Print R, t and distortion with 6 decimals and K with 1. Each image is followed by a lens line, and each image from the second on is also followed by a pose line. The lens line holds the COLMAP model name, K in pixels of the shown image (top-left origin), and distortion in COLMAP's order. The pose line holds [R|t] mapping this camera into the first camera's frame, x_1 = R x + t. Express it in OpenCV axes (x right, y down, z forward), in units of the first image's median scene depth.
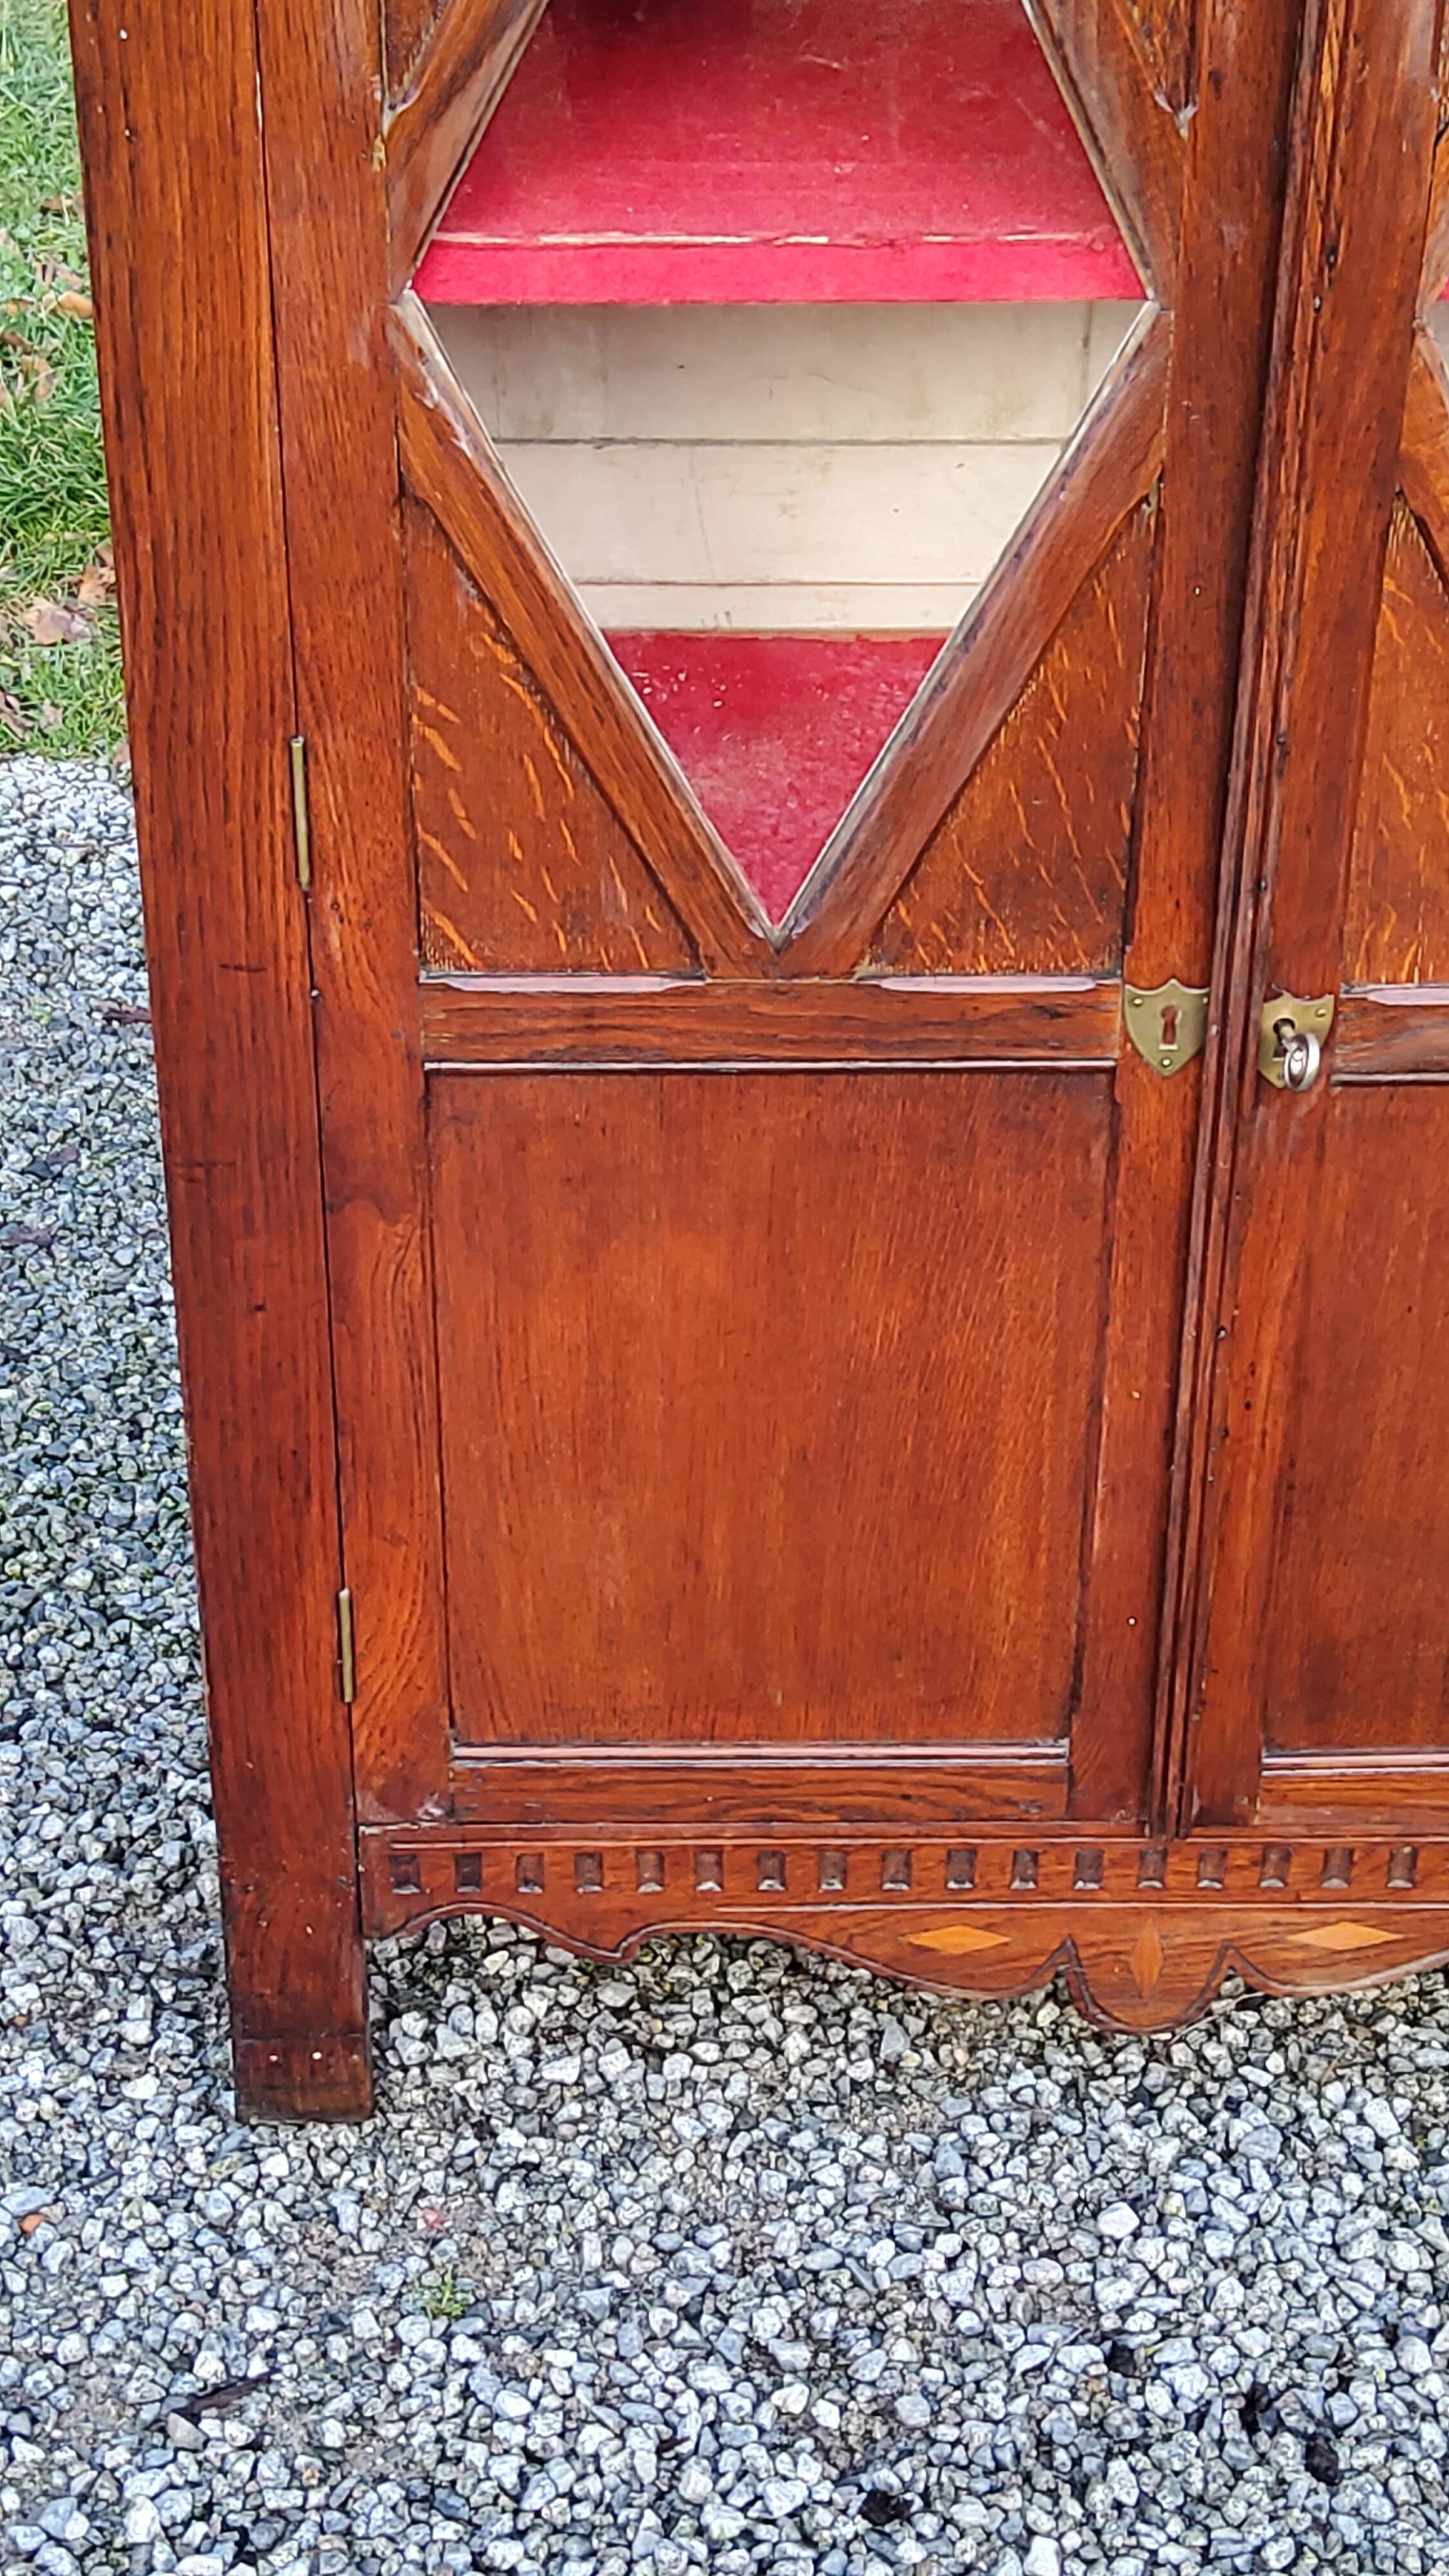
lens RADIAL K [[3864.8, 0, 744.6], [0, 3864.8, 1264.8], [0, 0, 1]] dist [0.112526, 0.000000]
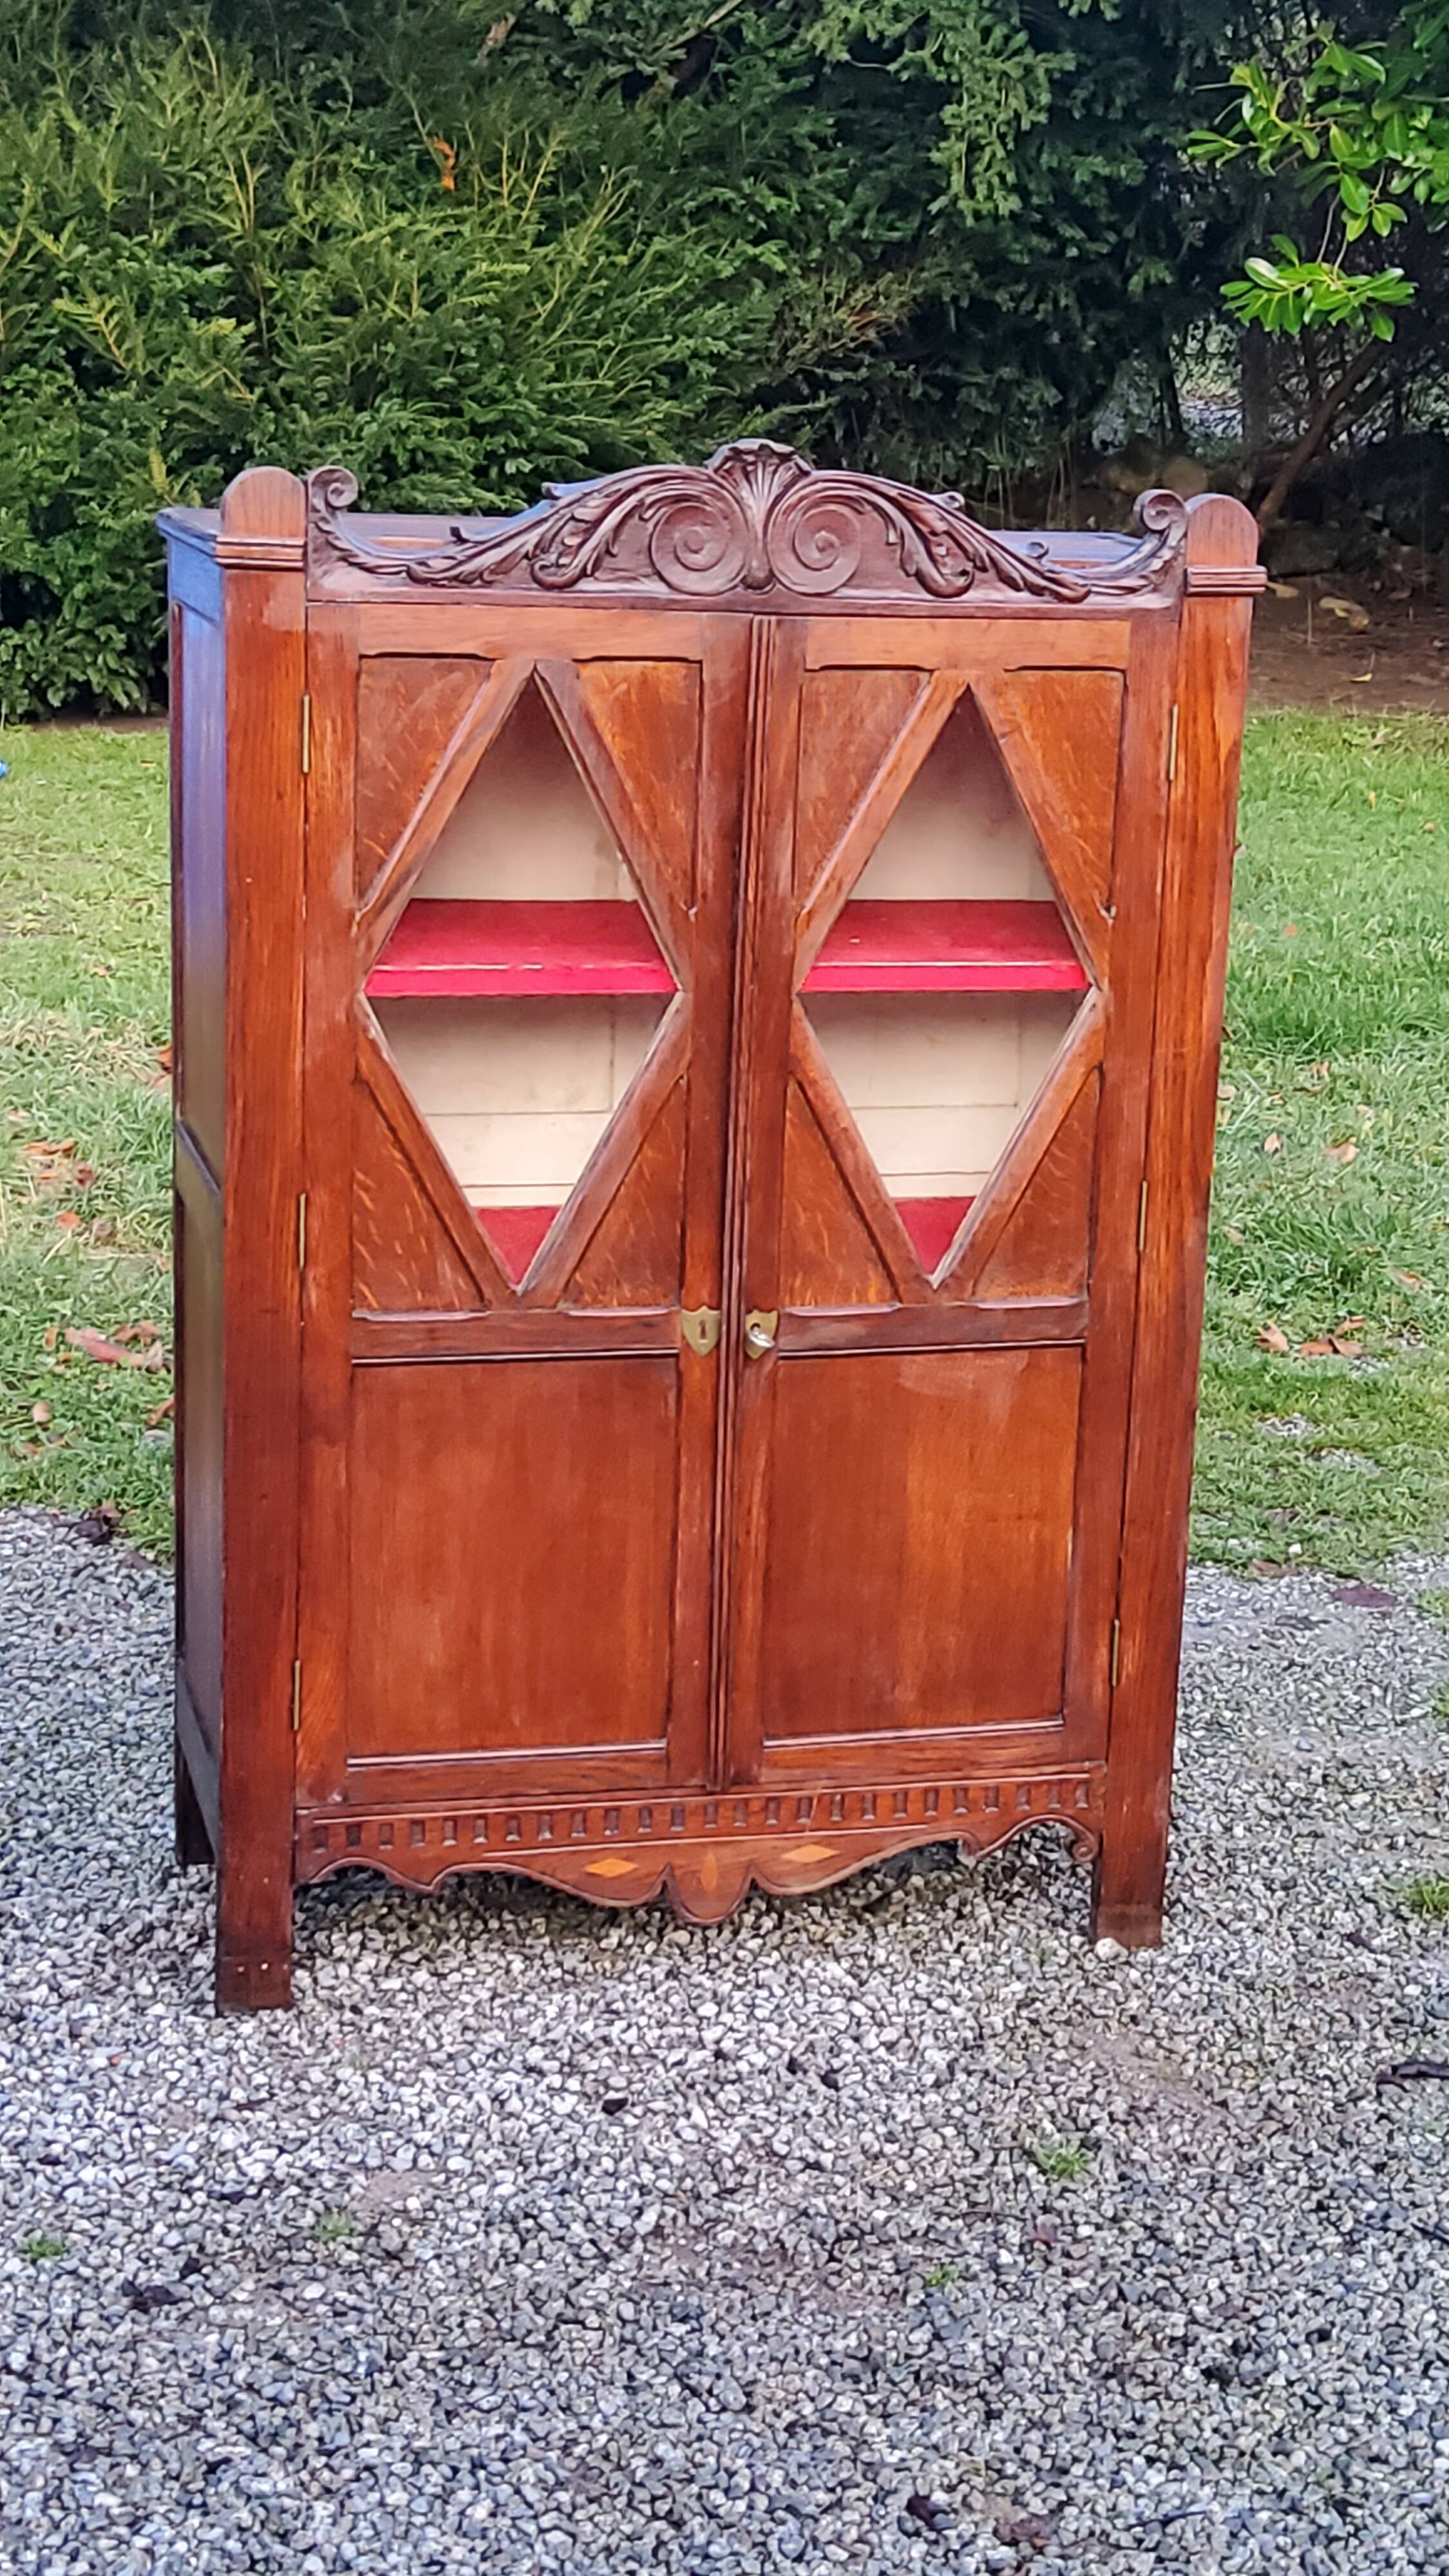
lens RADIAL K [[3864.8, 0, 760.5], [0, 3864.8, 1218.2], [0, 0, 1]] dist [0.112526, 0.000000]
pose [[0.974931, -0.028231, 0.220709, -0.298335], [0.095771, 0.948576, -0.301715, 0.479451], [-0.200841, 0.315289, 0.927500, -0.907681]]
